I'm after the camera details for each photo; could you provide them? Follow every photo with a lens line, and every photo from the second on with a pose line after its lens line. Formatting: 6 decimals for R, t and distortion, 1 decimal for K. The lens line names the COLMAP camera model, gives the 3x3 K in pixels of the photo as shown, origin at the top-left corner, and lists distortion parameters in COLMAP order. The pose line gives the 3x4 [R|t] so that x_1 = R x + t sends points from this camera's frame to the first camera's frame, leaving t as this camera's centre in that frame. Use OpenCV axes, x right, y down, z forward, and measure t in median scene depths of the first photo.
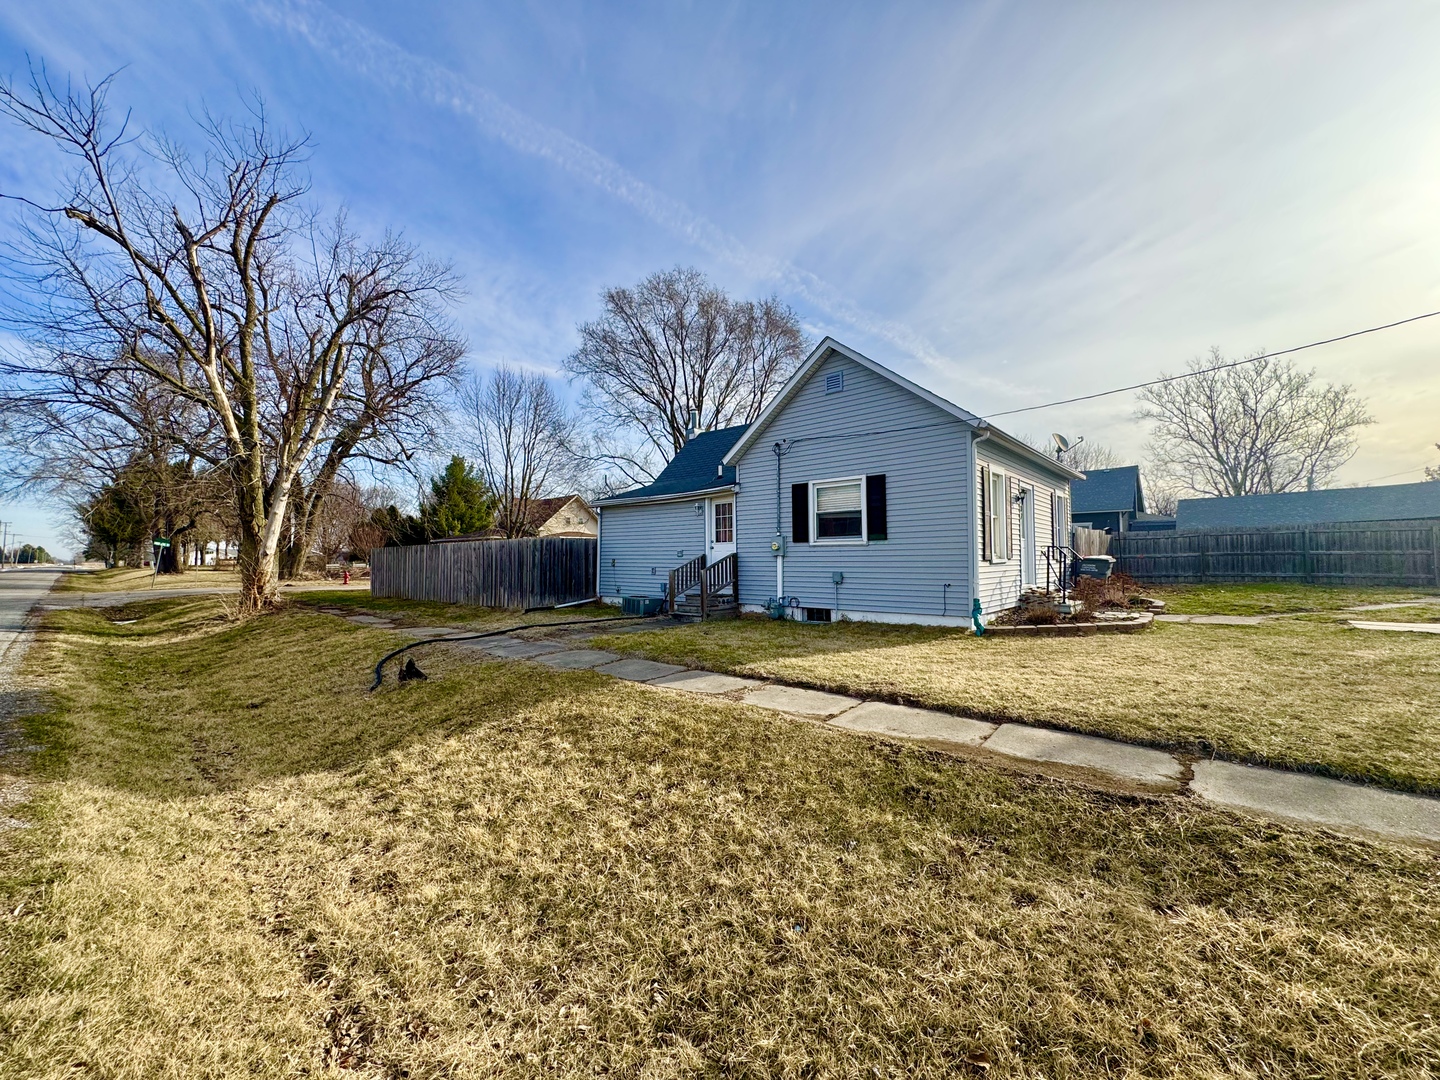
lens RADIAL K [[575.6, 0, 719.2], [0, 575.6, 535.2], [0, 0, 1]] dist [-0.001562, -0.000137]
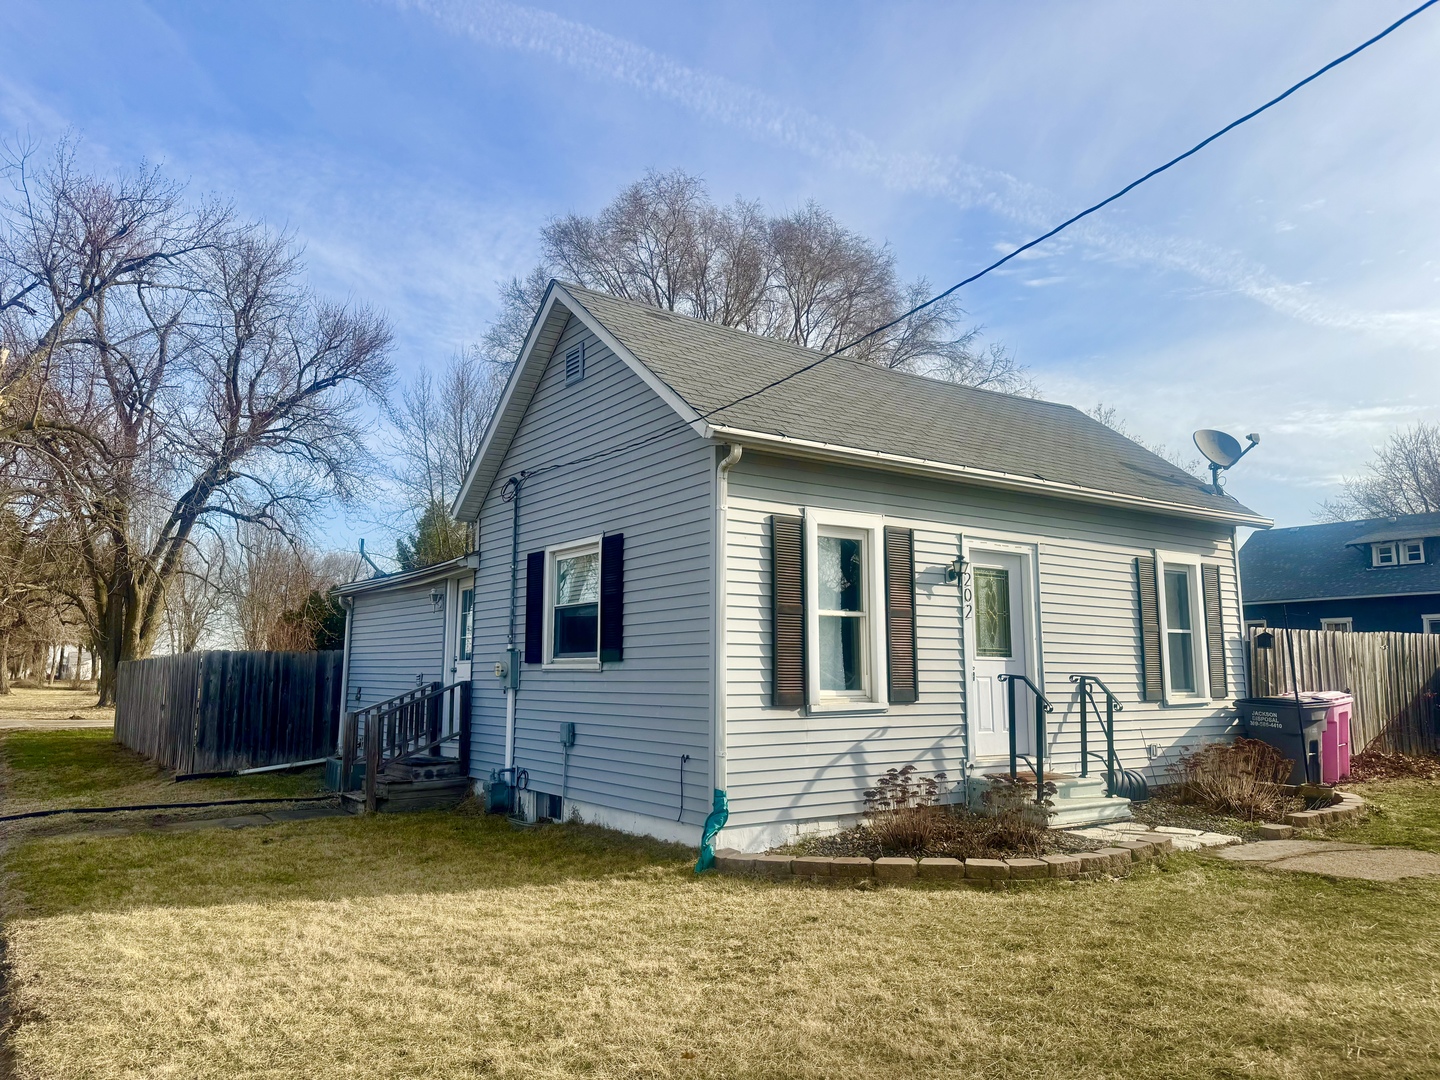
lens RADIAL K [[1005.2, 0, 702.6], [0, 1005.2, 528.0], [0, 0, 1]] dist [0.103659, -0.113254]
pose [[0.974326, -0.024842, -0.223765, 0.434411], [0.002585, 0.995063, -0.099214, -0.016207], [0.225125, 0.096088, 0.969580, 0.106563]]
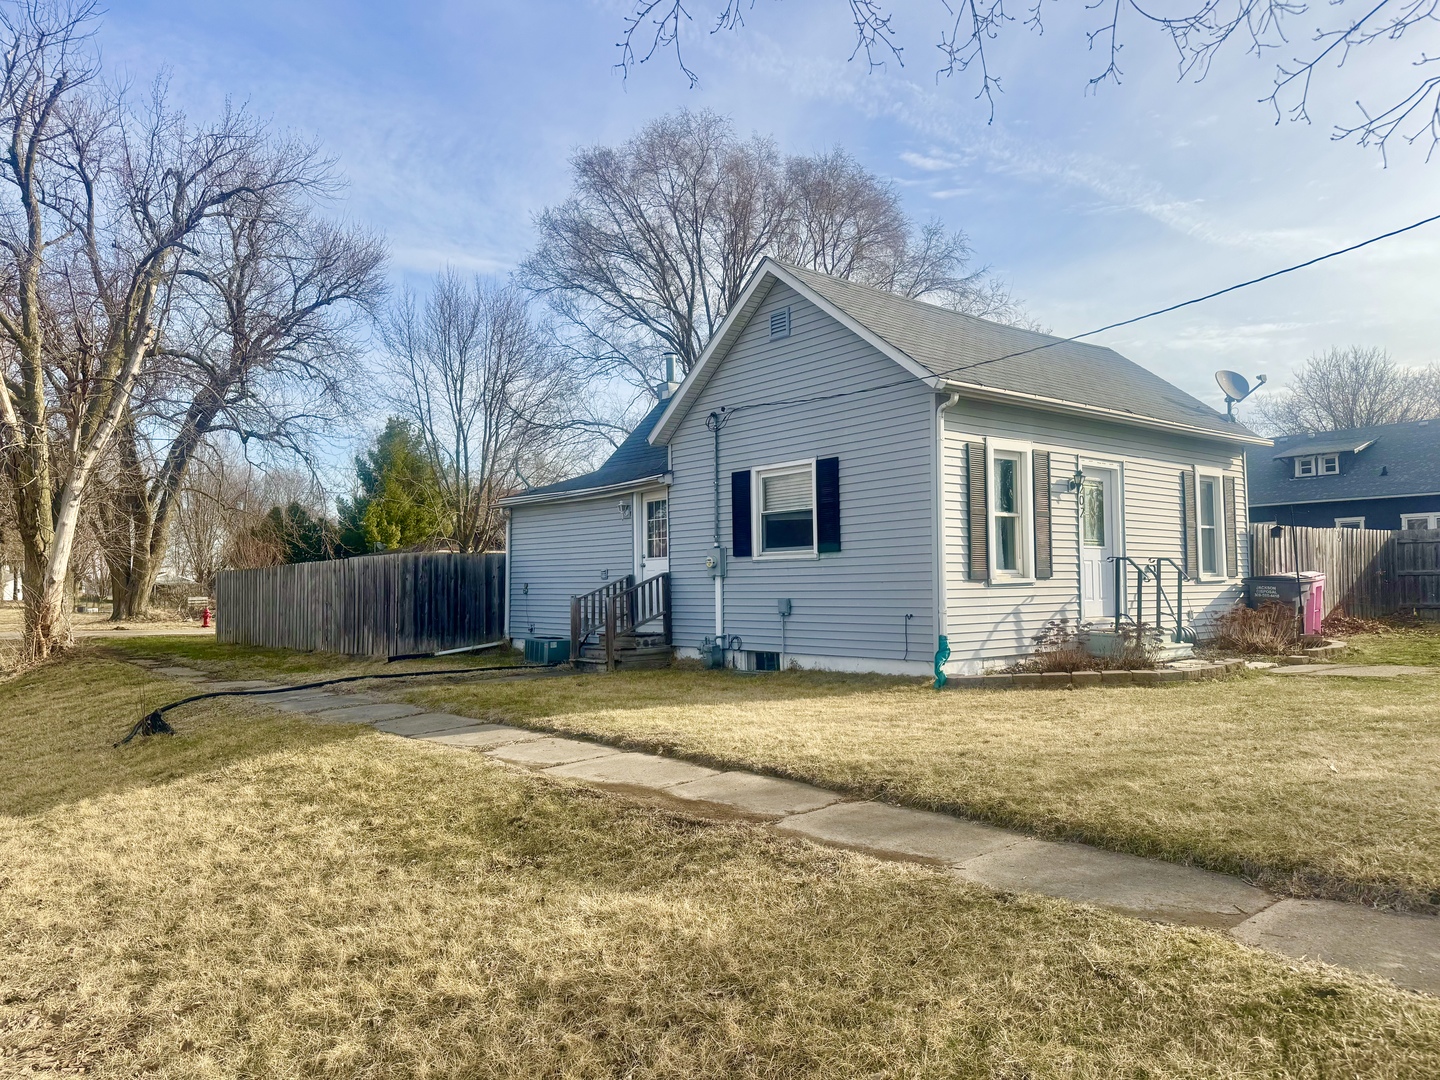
lens RADIAL K [[1000.4, 0, 720.0], [0, 1000.4, 540.0], [0, 0, 1]] dist [0.096452, -0.111211]
pose [[0.990217, -0.013993, -0.138831, 0.242912], [0.013700, 0.999901, -0.003069, -0.003290], [0.138861, 0.001137, 0.990311, -0.165037]]
